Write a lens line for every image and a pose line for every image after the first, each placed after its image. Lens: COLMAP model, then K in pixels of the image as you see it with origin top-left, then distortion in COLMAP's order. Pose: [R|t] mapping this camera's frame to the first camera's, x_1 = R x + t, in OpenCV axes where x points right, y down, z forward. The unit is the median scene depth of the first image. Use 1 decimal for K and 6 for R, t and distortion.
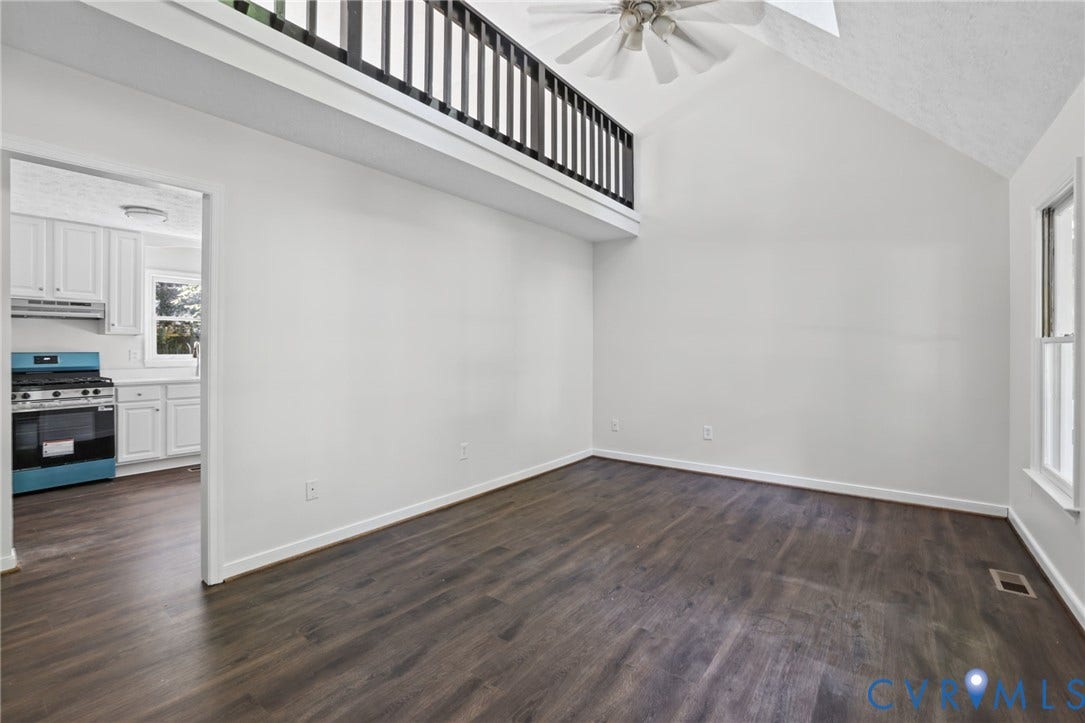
lens RADIAL K [[484.7, 0, 535.2], [0, 484.7, 341.7], [0, 0, 1]] dist [-0.002676, -0.000564]
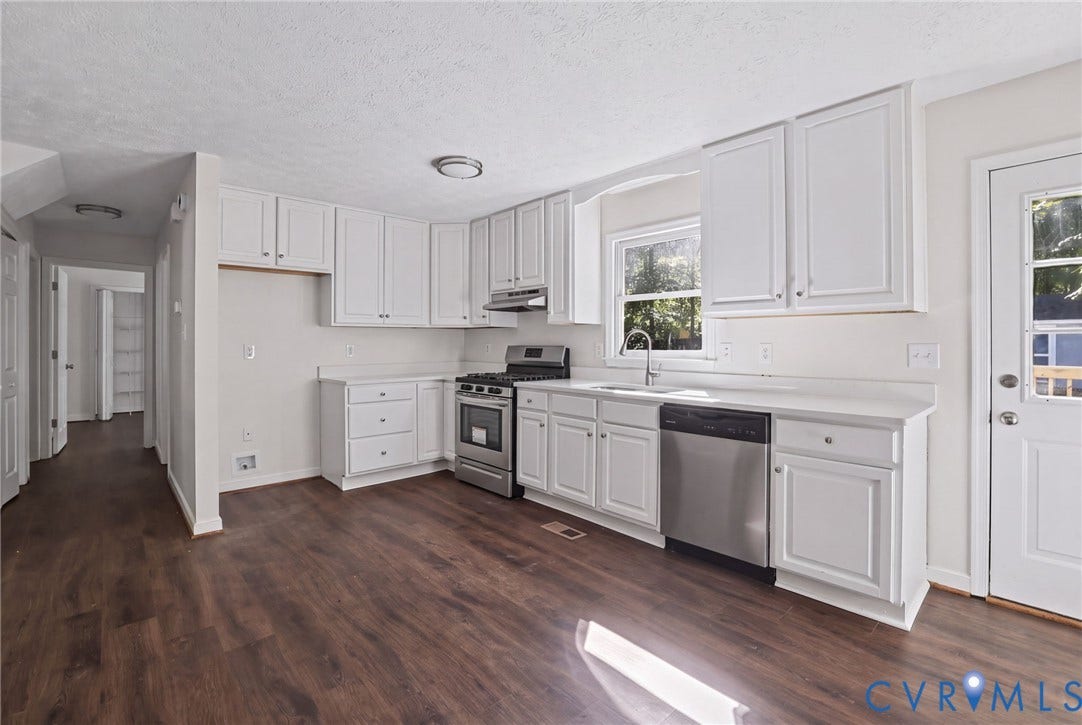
lens RADIAL K [[472.6, 0, 536.9], [0, 472.6, 329.9], [0, 0, 1]] dist [-0.037444, 0.011572]
pose [[-0.191629, -0.023930, -0.981176, -0.091867], [0.012599, 0.999560, -0.026839, 0.017595], [0.981387, -0.017505, -0.191243, 1.239130]]
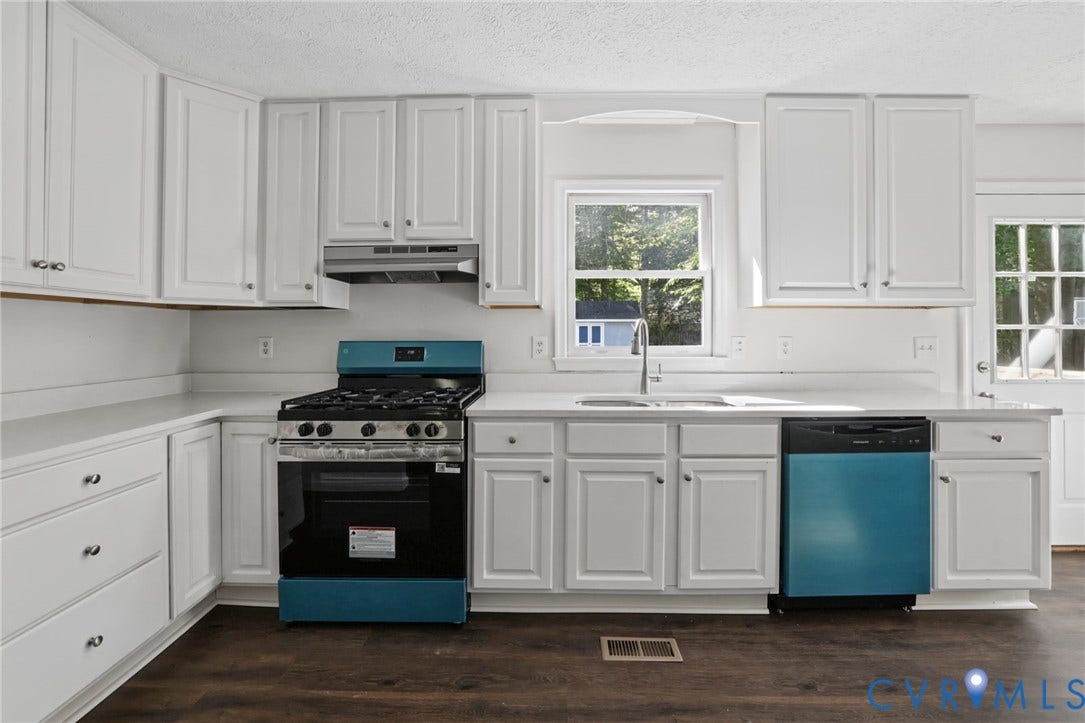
lens RADIAL K [[471.3, 0, 540.3], [0, 471.3, 328.3], [0, 0, 1]] dist [-0.039933, 0.013164]
pose [[0.581122, -0.009321, -0.813763, -0.495149], [0.009471, 0.999944, -0.004690, 0.011888], [0.813761, -0.004982, 0.581178, 0.835182]]
